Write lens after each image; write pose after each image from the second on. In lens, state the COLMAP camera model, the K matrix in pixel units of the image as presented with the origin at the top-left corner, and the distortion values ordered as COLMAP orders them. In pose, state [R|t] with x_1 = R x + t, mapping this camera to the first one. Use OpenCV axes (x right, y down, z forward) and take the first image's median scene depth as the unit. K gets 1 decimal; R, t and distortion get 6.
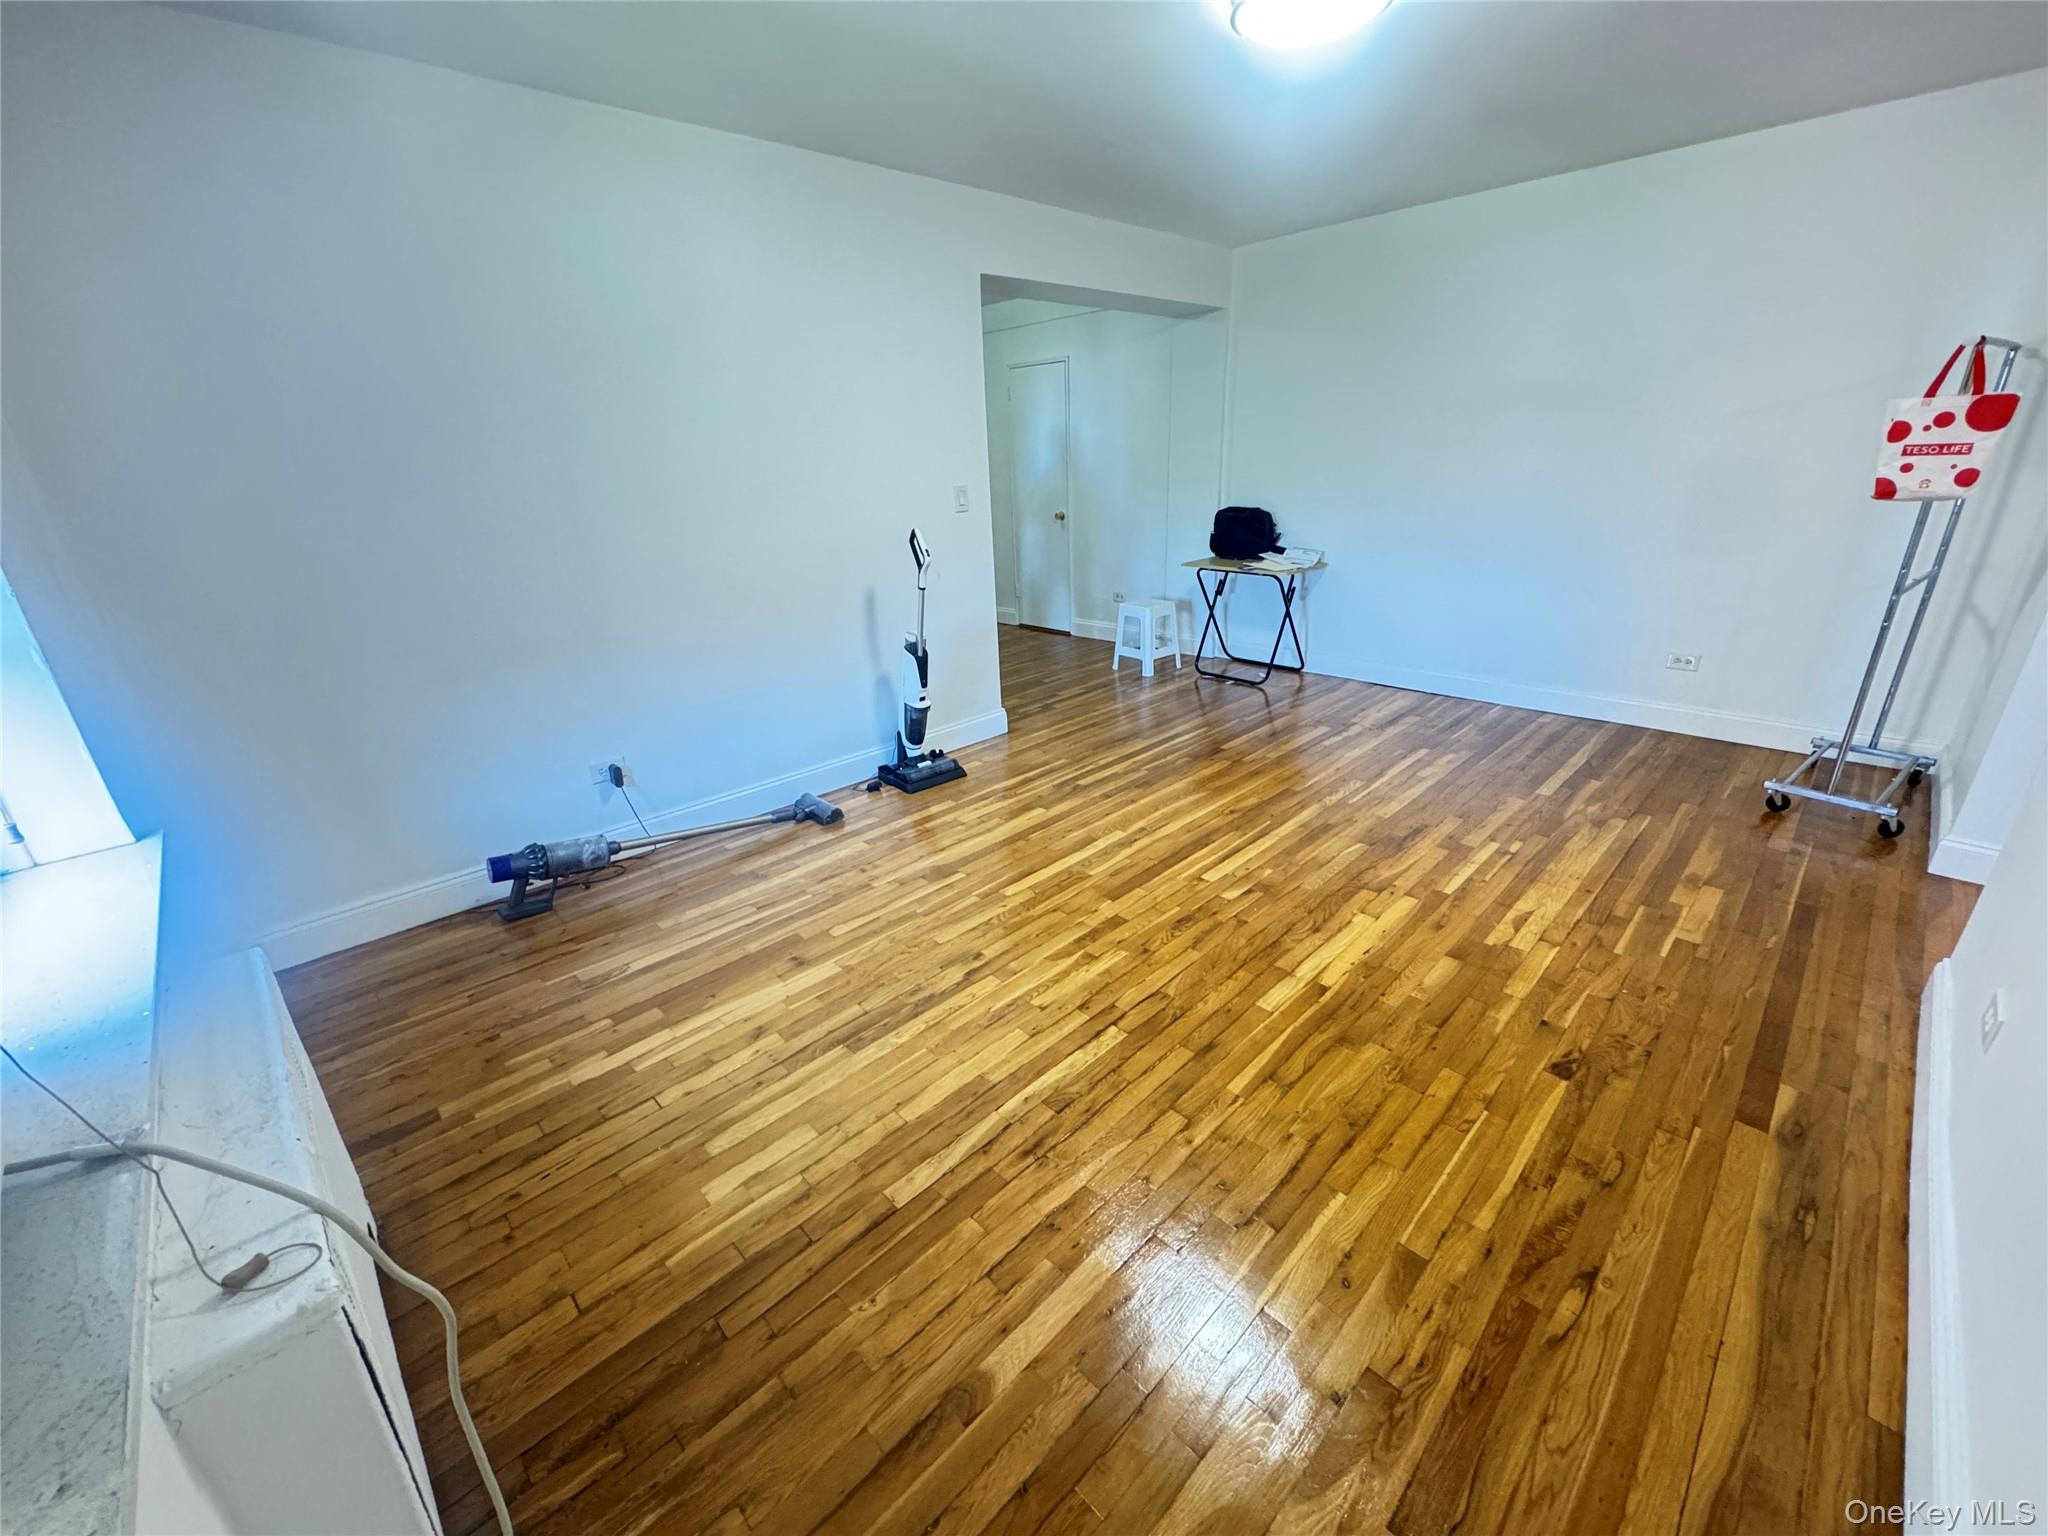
lens RADIAL K [[844.8, 0, 1024.0], [0, 844.8, 768.0], [0, 0, 1]] dist [0.000960, 0.000005]
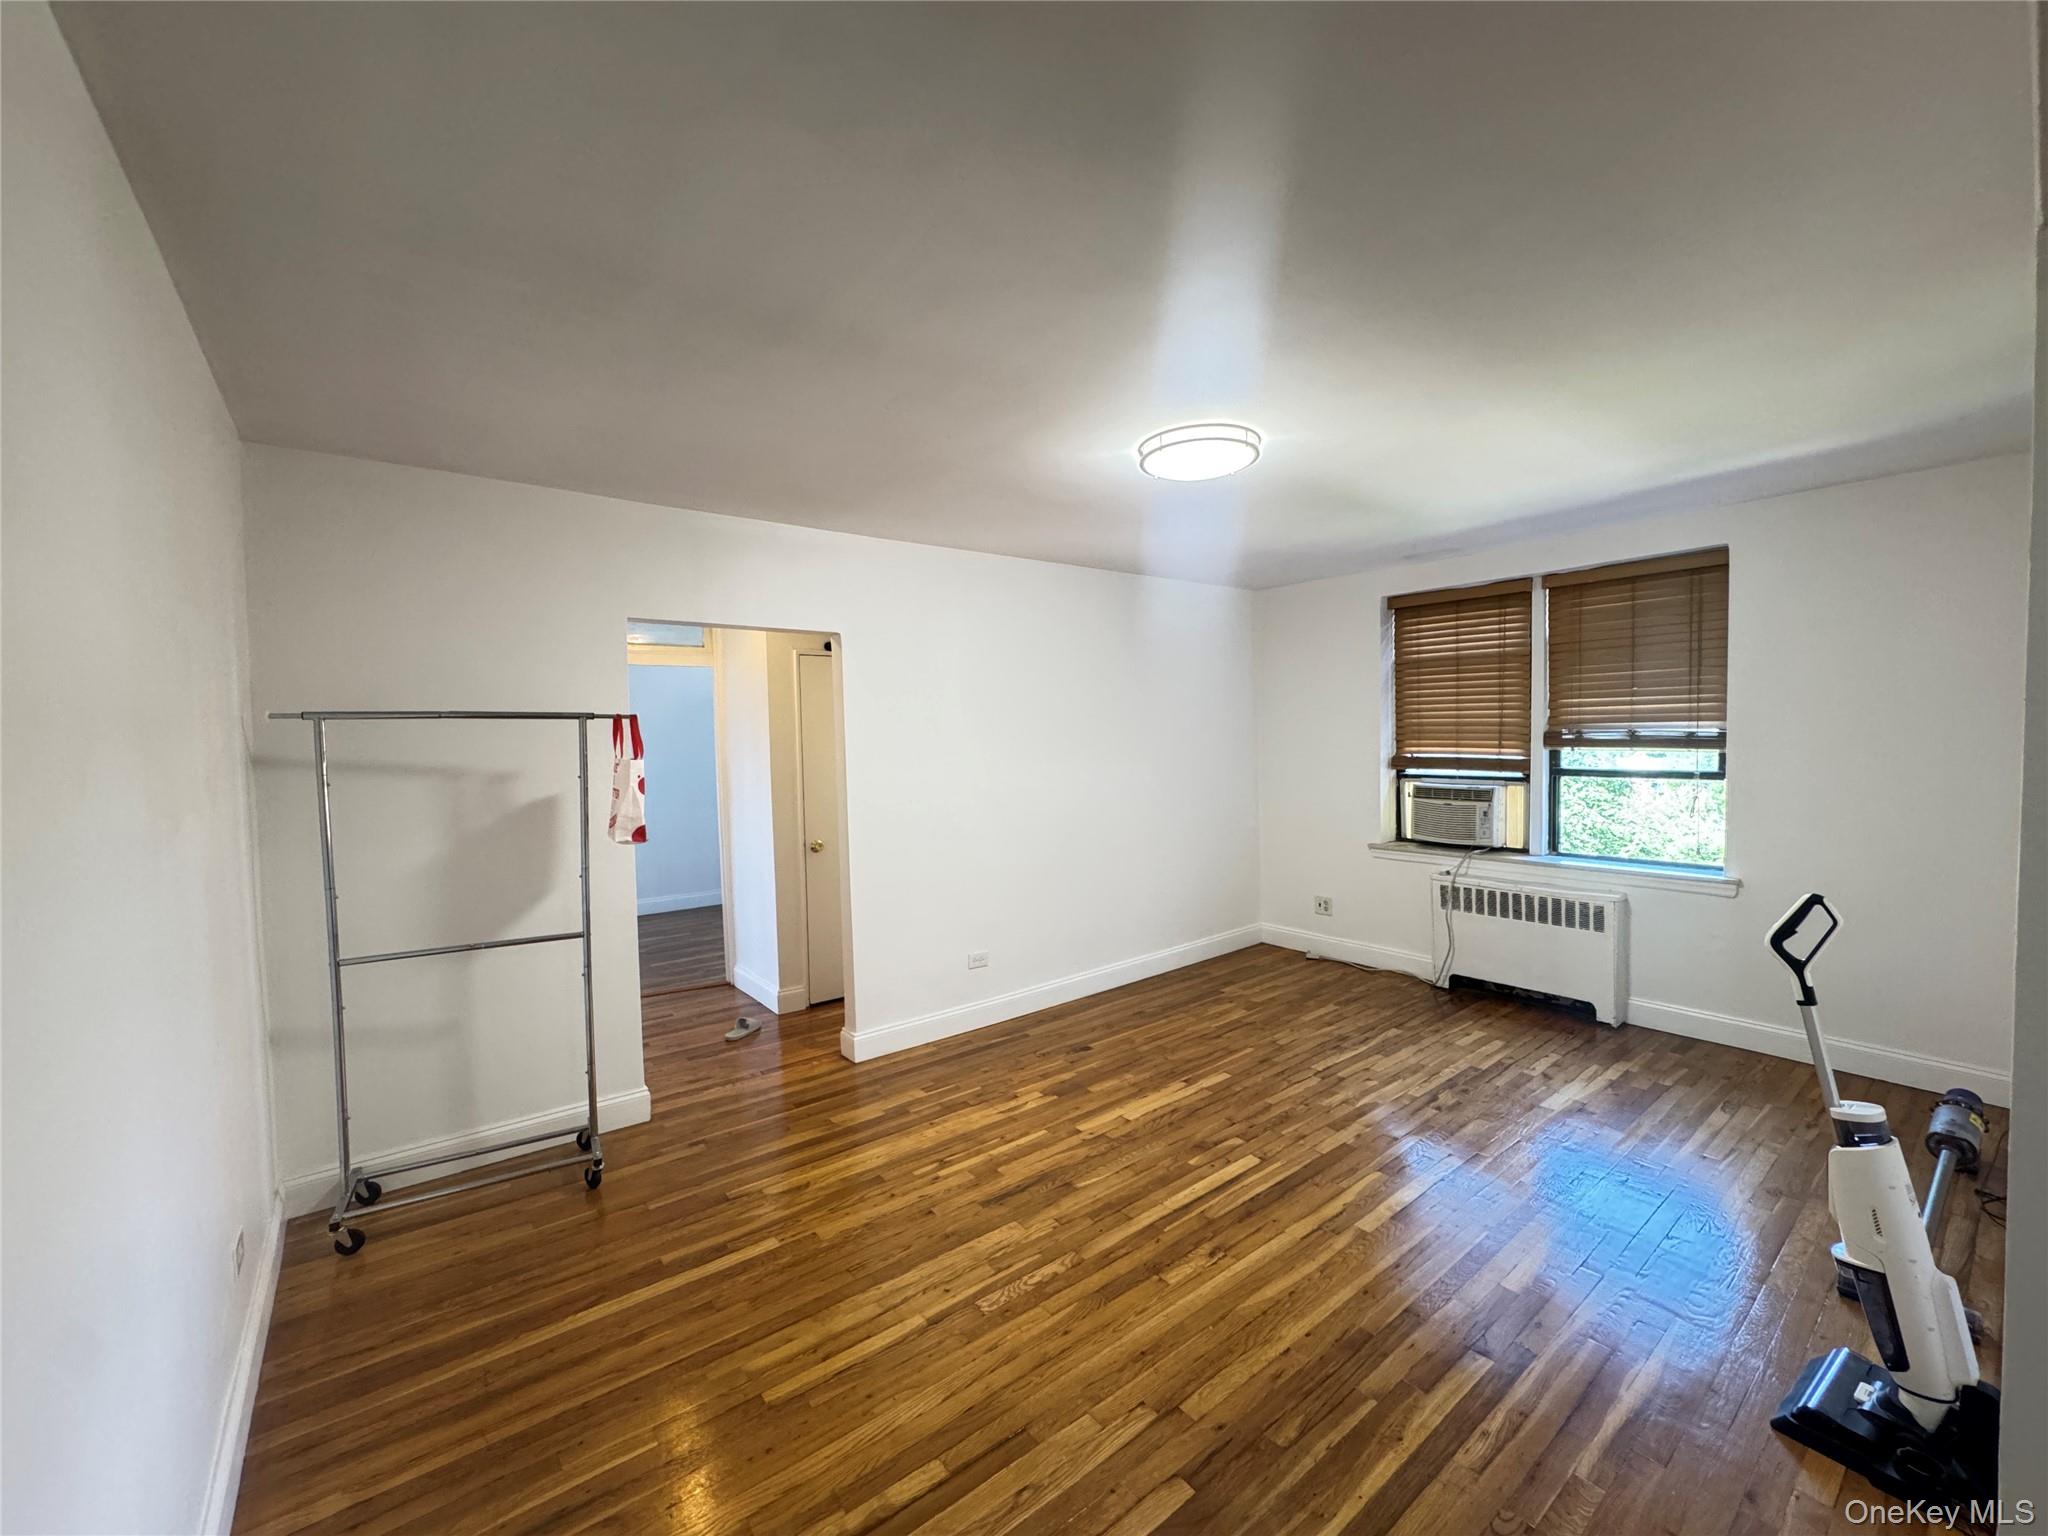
lens RADIAL K [[844.8, 0, 1024.0], [0, 844.8, 768.0], [0, 0, 1]] dist [0.000960, 0.000005]
pose [[-0.992394, 0.054845, 0.110211, 0.399016], [0.093780, 0.916785, 0.388214, -0.809384], [-0.079748, 0.395597, -0.914955, 1.985554]]
